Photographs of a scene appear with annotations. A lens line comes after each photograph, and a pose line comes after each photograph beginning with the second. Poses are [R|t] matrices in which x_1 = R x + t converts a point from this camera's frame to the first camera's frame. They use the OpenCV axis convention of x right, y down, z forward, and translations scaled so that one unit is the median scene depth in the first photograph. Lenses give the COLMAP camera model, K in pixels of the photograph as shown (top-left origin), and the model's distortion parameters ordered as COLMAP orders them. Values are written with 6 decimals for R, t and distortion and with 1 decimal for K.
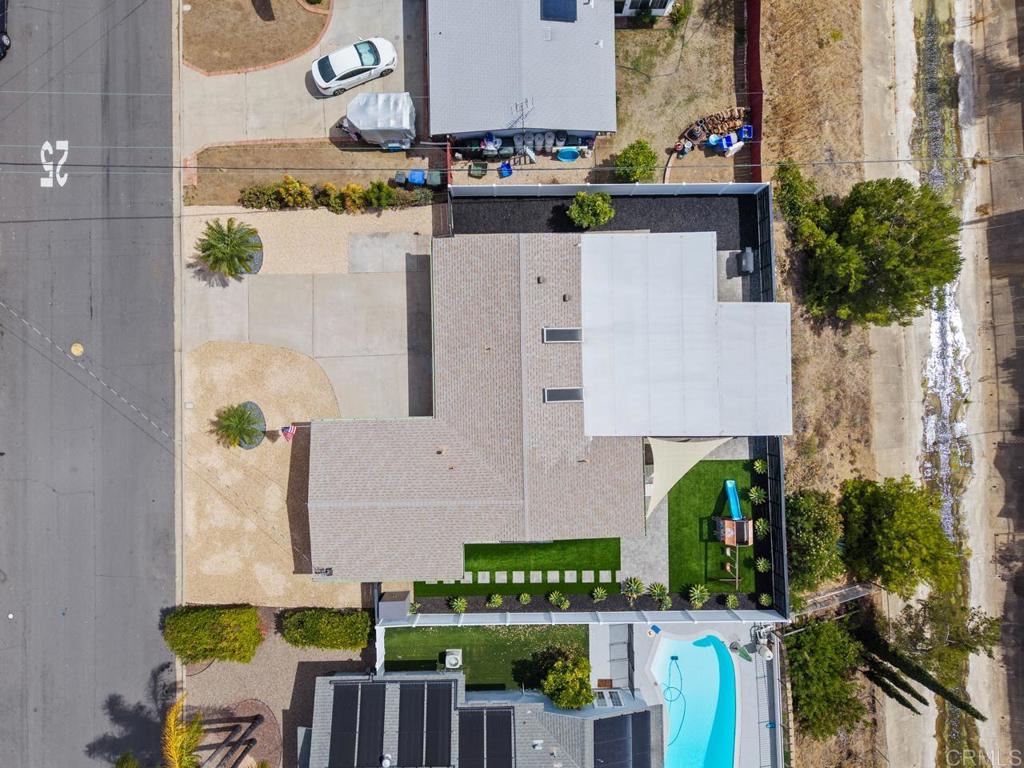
lens RADIAL K [[687.8, 0, 509.6], [0, 687.8, 383.9], [0, 0, 1]] dist [0.003661, 0.001088]
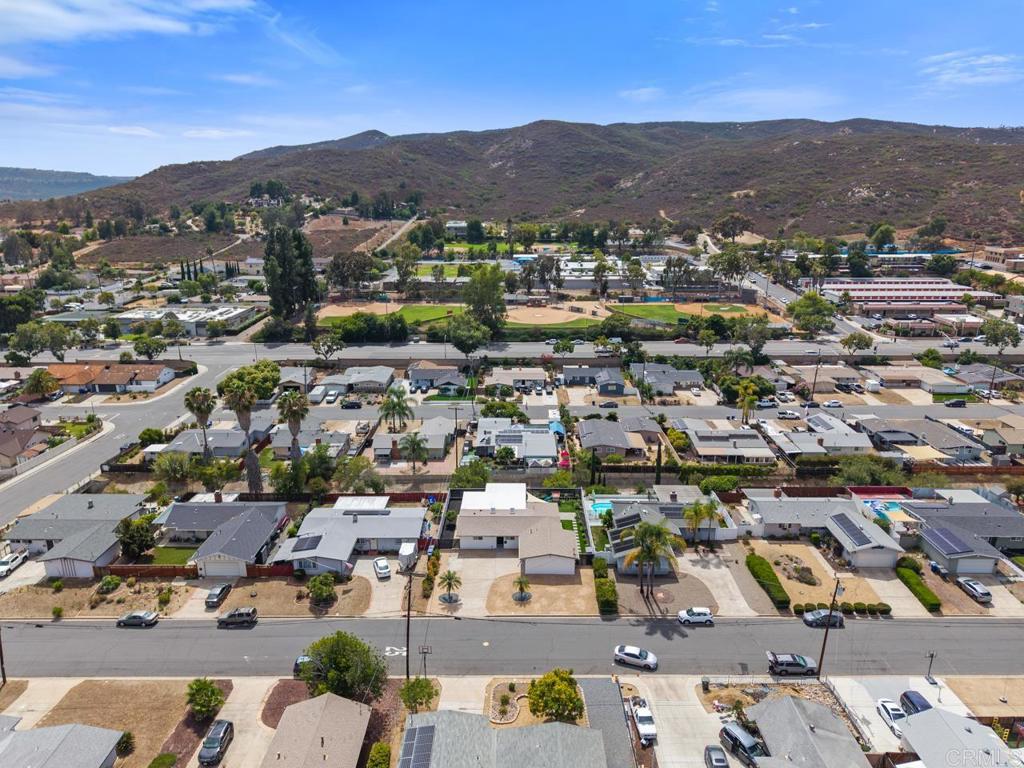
lens RADIAL K [[682.2, 0, 510.2], [0, 682.2, 386.5], [0, 0, 1]] dist [0.038679, -0.042412]
pose [[0.027651, -0.292544, 0.955852, -2.459646], [0.999403, 0.027889, -0.020376, 0.048274], [-0.020697, 0.955845, 0.293141, -0.395456]]
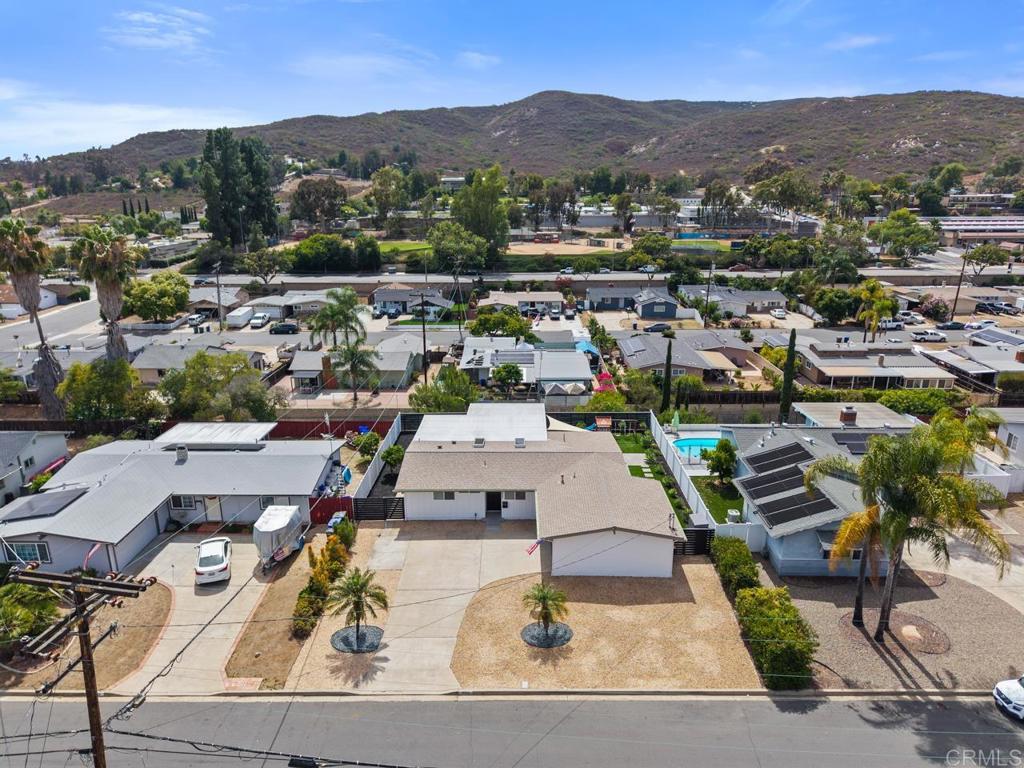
lens RADIAL K [[687.8, 0, 509.6], [0, 687.8, 383.9], [0, 0, 1]] dist [0.003661, 0.001088]
pose [[0.032862, -0.293133, 0.955507, -1.172375], [0.999315, 0.025926, -0.026415, 0.026406], [-0.017029, 0.955720, 0.293785, 0.413674]]
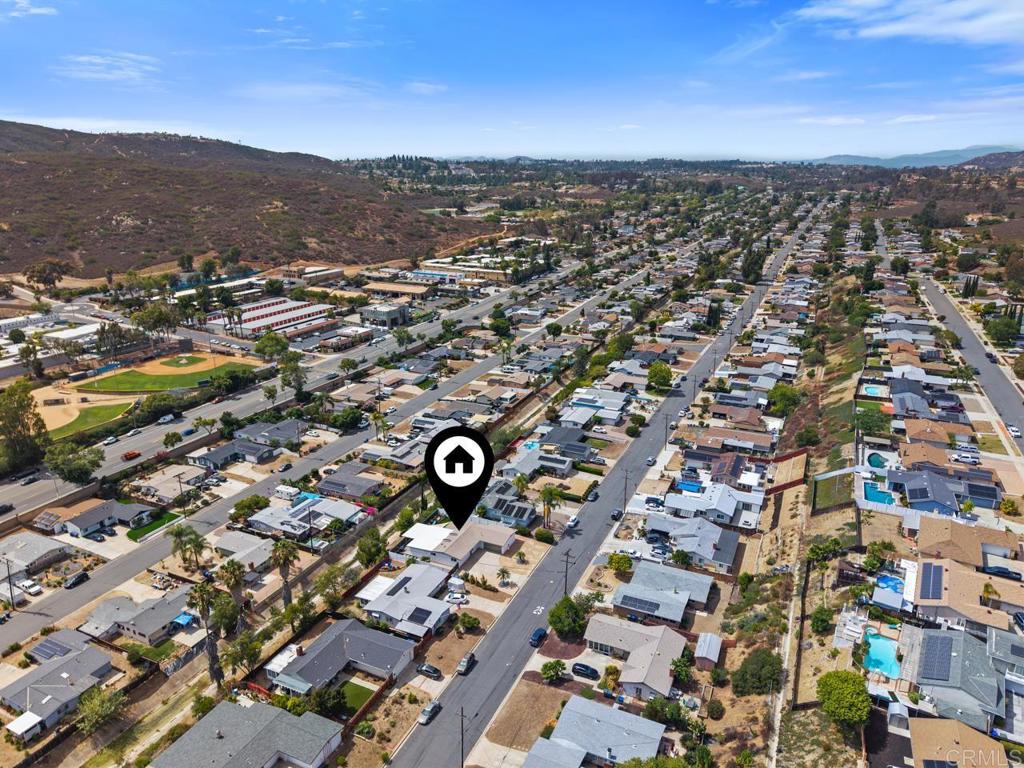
lens RADIAL K [[682.2, 0, 510.2], [0, 682.2, 386.5], [0, 0, 1]] dist [0.038679, -0.042412]
pose [[-0.898920, -0.141974, 0.414471, -1.924493], [0.437761, -0.253177, 0.862709, -3.351410], [-0.017548, 0.956946, 0.289736, -1.252558]]
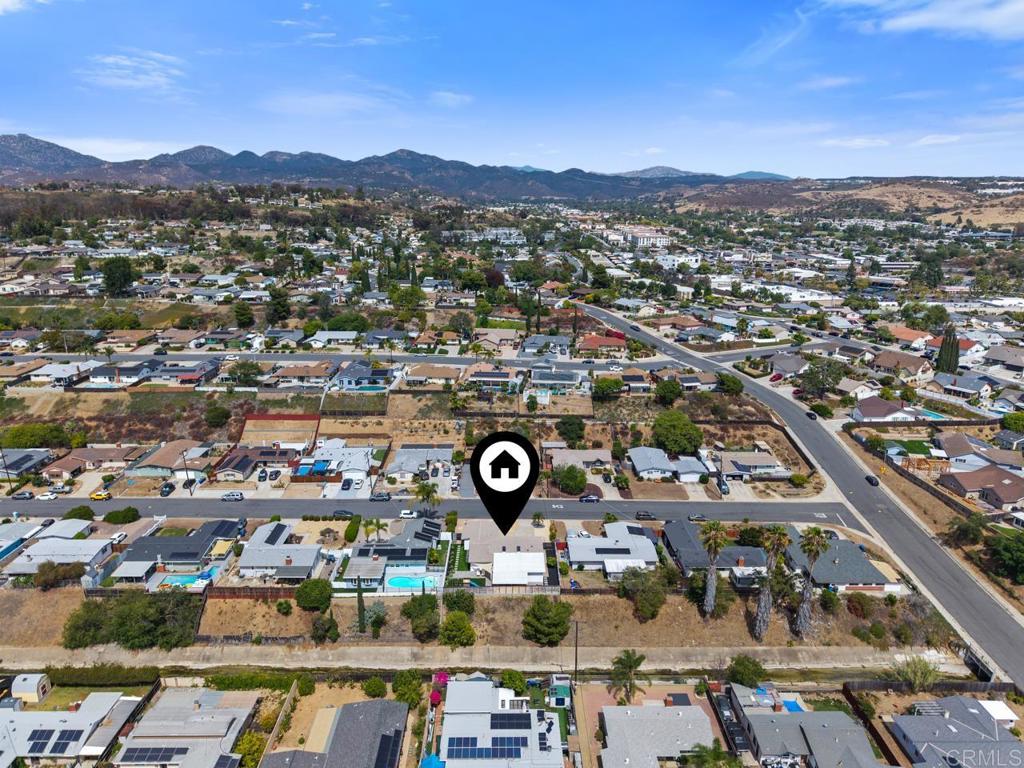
lens RADIAL K [[681.0, 0, 512.0], [0, 681.0, 384.0], [0, 0, 1]] dist [0.067712, -0.094747]
pose [[-0.007569, 0.260071, -0.965560, 3.490939], [-0.999777, 0.017065, 0.012434, -0.092636], [0.019711, 0.965439, 0.259884, -0.946913]]
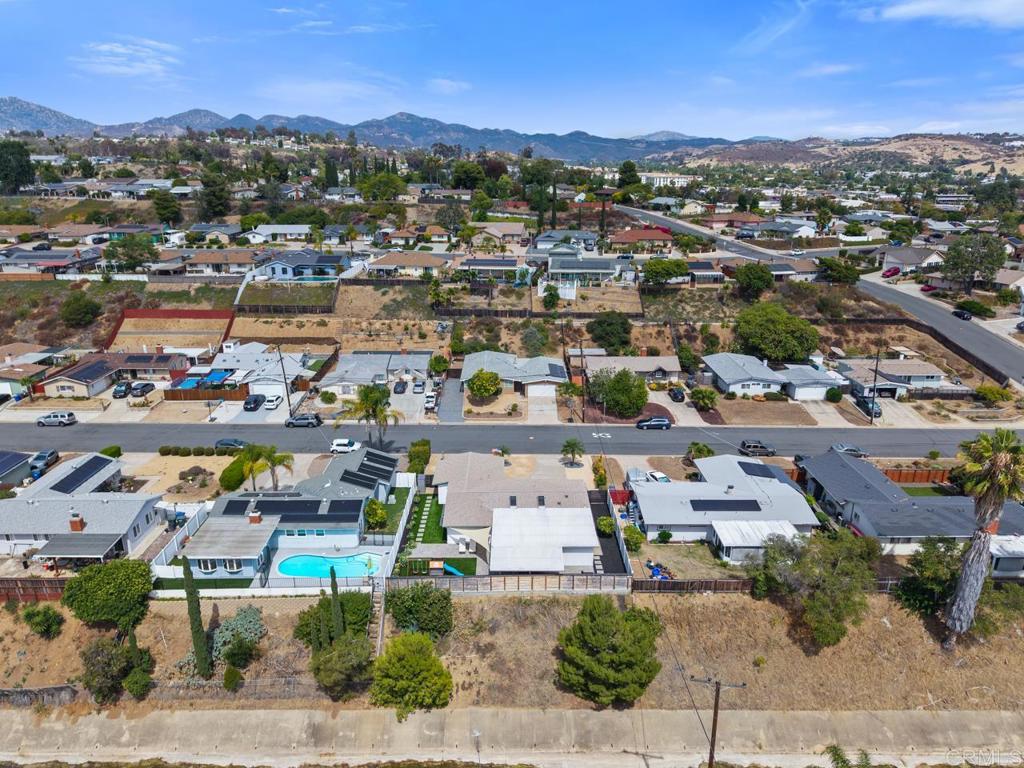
lens RADIAL K [[682.2, 0, 510.2], [0, 682.2, 386.5], [0, 0, 1]] dist [0.038679, -0.042412]
pose [[-0.013022, 0.305198, -0.952200, 1.822970], [-0.999647, 0.018098, 0.019472, -0.021095], [0.023176, 0.952117, 0.304855, 0.014690]]
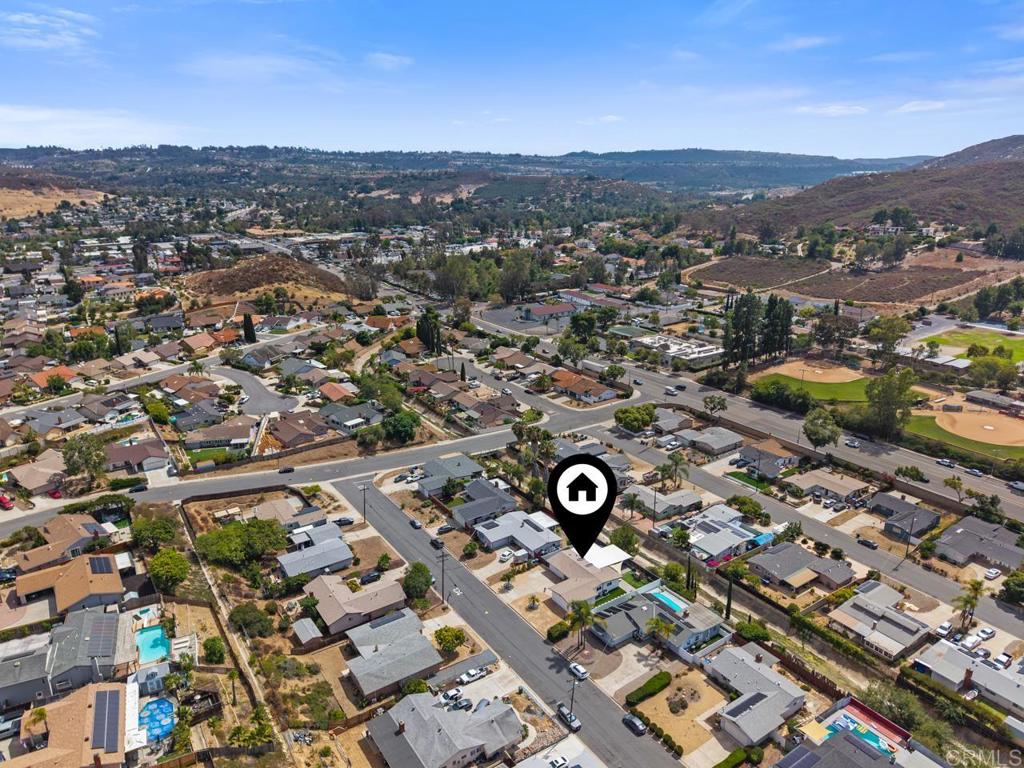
lens RADIAL K [[682.2, 0, 510.2], [0, 682.2, 386.5], [0, 0, 1]] dist [0.038679, -0.042412]
pose [[0.840048, -0.181455, 0.511266, -2.321199], [0.542511, 0.280002, -0.792010, 2.818460], [0.000559, 0.942694, 0.333657, -1.556104]]
